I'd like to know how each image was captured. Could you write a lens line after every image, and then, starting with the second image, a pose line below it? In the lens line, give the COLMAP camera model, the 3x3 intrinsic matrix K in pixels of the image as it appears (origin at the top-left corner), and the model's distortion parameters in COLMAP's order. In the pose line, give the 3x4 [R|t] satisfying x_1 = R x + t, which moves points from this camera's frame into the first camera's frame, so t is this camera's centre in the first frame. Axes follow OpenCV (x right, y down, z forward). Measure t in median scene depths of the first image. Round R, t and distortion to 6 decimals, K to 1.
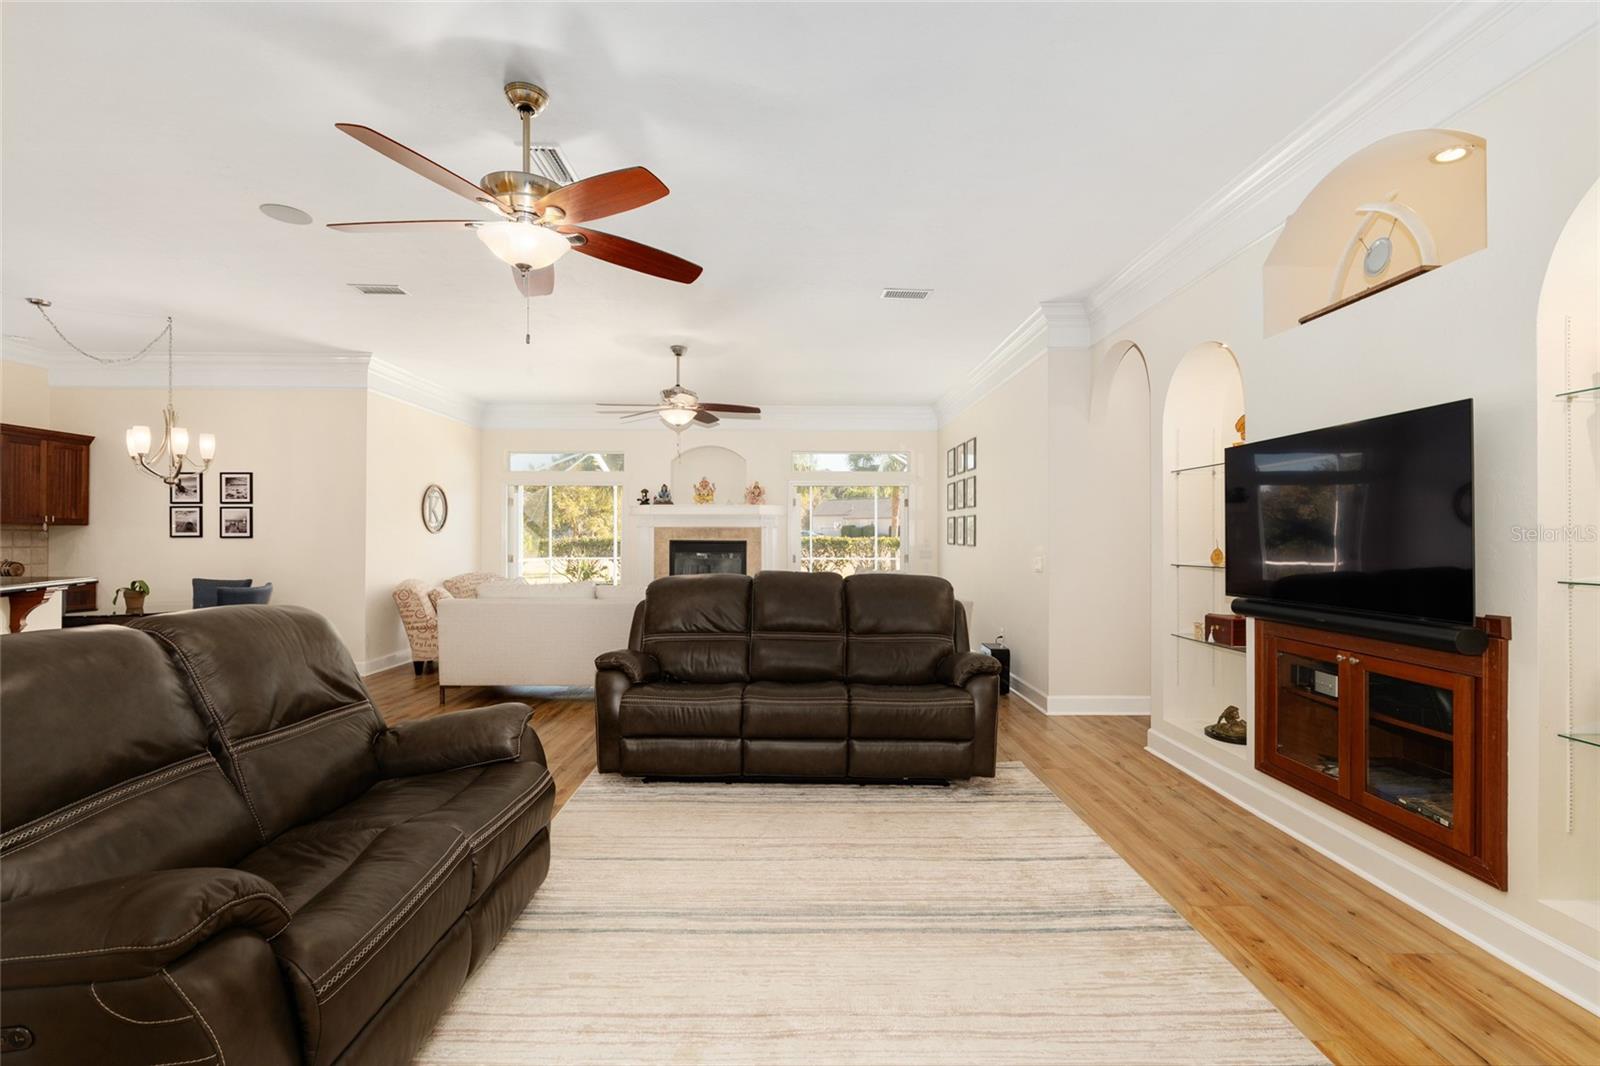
lens RADIAL K [[726.3, 0, 794.3], [0, 726.3, 533.0], [0, 0, 1]] dist [0.003894, 0.000567]
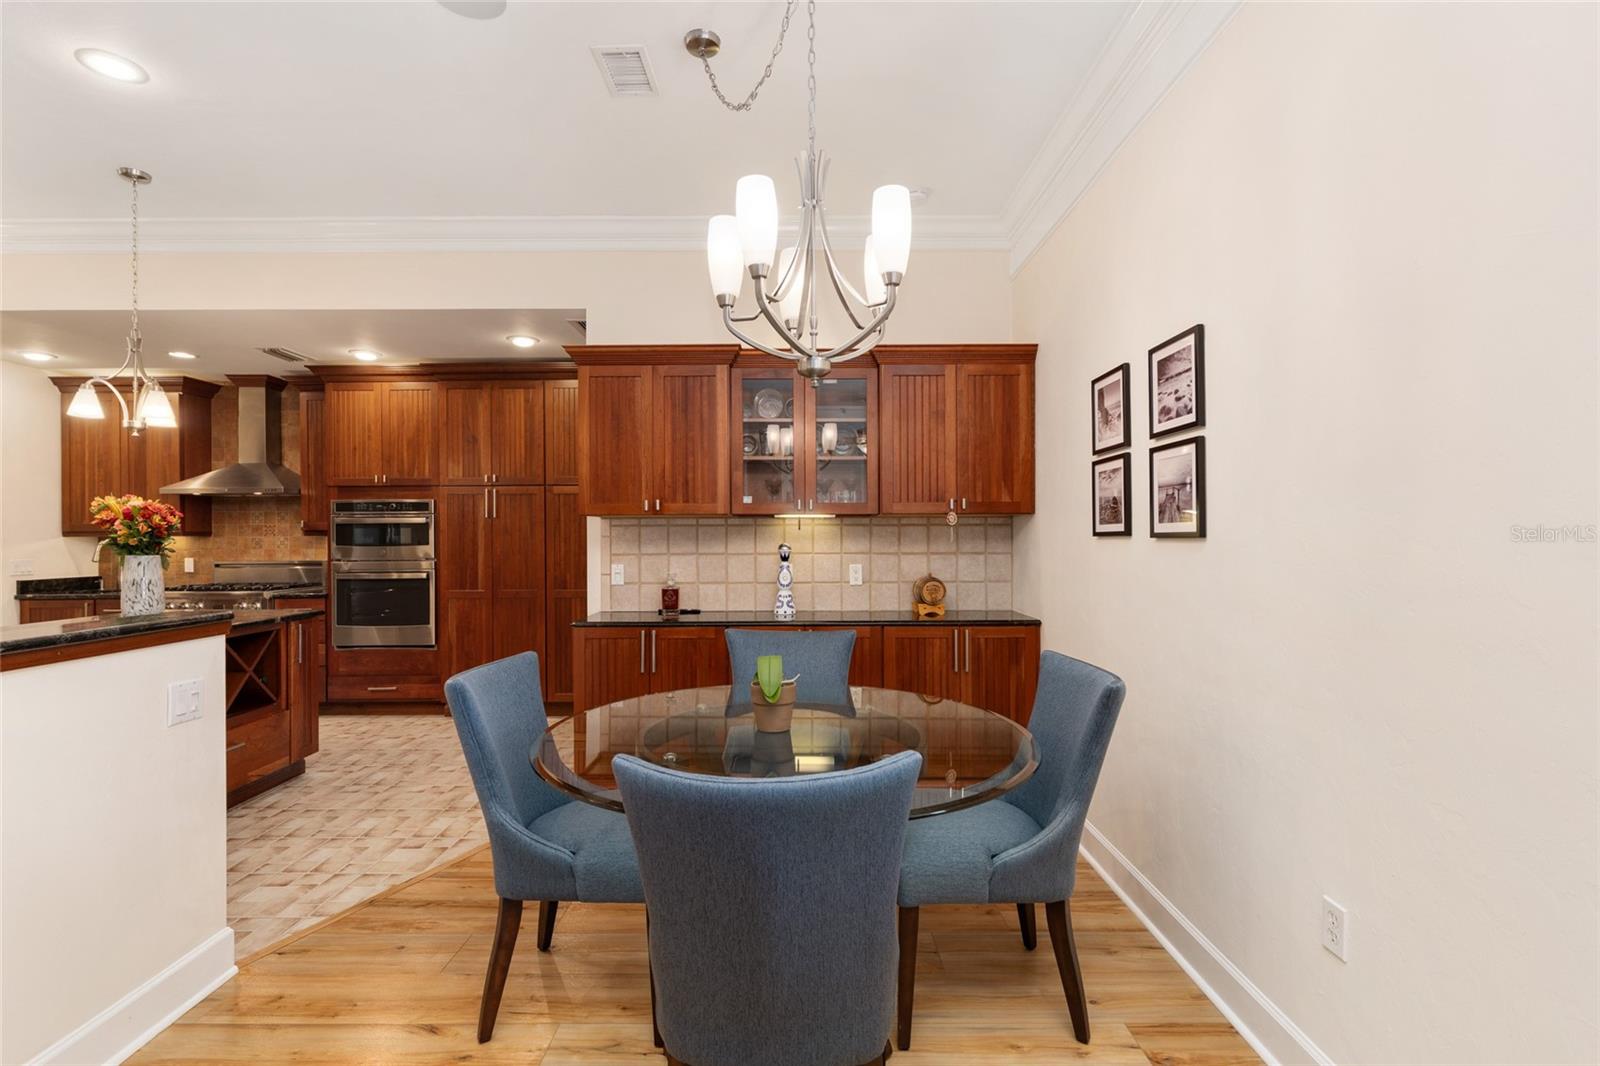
lens RADIAL K [[729.5, 0, 801.0], [0, 729.5, 533.9], [0, 0, 1]] dist [-0.003901, 0.000425]
pose [[-0.002863, -0.006199, -0.999977, -0.436318], [0.010015, 0.999930, -0.006228, 0.005400], [0.999946, -0.010033, -0.002801, 0.830952]]
